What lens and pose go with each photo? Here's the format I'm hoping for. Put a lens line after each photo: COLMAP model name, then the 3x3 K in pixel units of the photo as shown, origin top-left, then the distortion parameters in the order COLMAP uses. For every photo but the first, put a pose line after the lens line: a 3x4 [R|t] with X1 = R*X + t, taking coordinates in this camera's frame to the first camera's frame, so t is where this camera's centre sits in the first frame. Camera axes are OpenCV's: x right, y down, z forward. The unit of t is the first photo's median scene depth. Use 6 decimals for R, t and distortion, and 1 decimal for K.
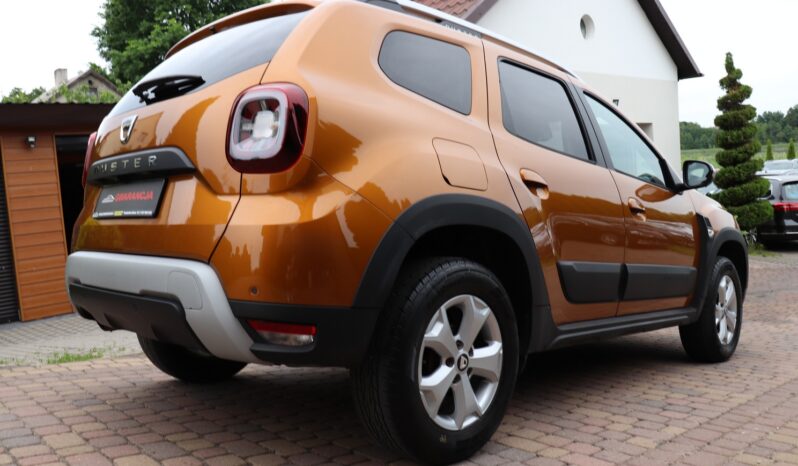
lens RADIAL K [[668.2, 0, 394.5], [0, 668.2, 231.4], [0, 0, 1]] dist [-0.164424, 0.149037]
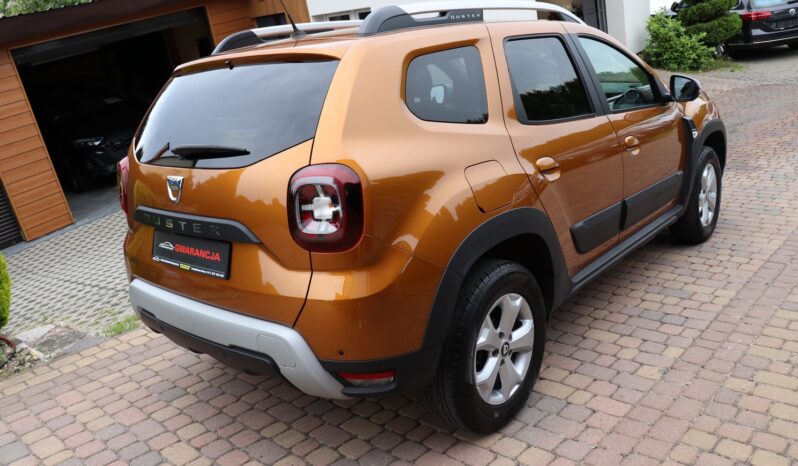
lens RADIAL K [[668.2, 0, 394.9], [0, 668.2, 230.4], [0, 0, 1]] dist [-0.164424, 0.149037]
pose [[0.990715, -0.132644, 0.029826, -0.089773], [0.118925, 0.951813, 0.282682, -0.326048], [-0.065884, -0.276510, 0.958750, -0.062444]]
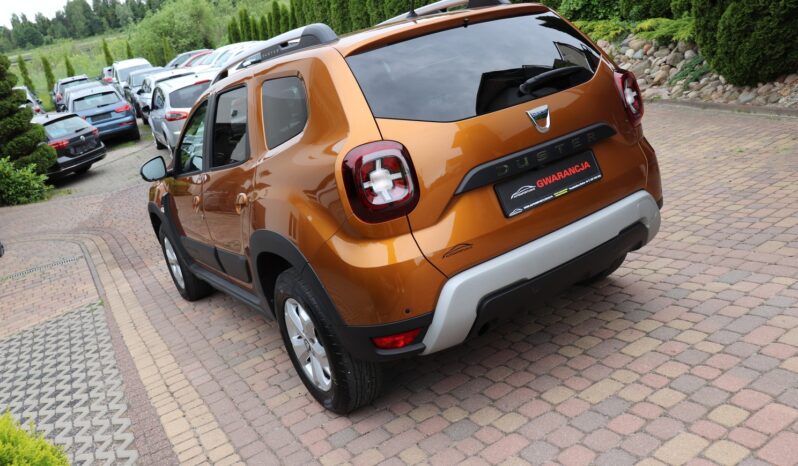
lens RADIAL K [[668.2, 0, 392.7], [0, 668.2, 231.6], [0, 0, 1]] dist [-0.164424, 0.149037]
pose [[0.221218, -0.313117, 0.923591, -1.435488], [0.222448, 0.938290, 0.264819, -0.303956], [-0.949515, 0.146868, 0.277219, 0.887637]]
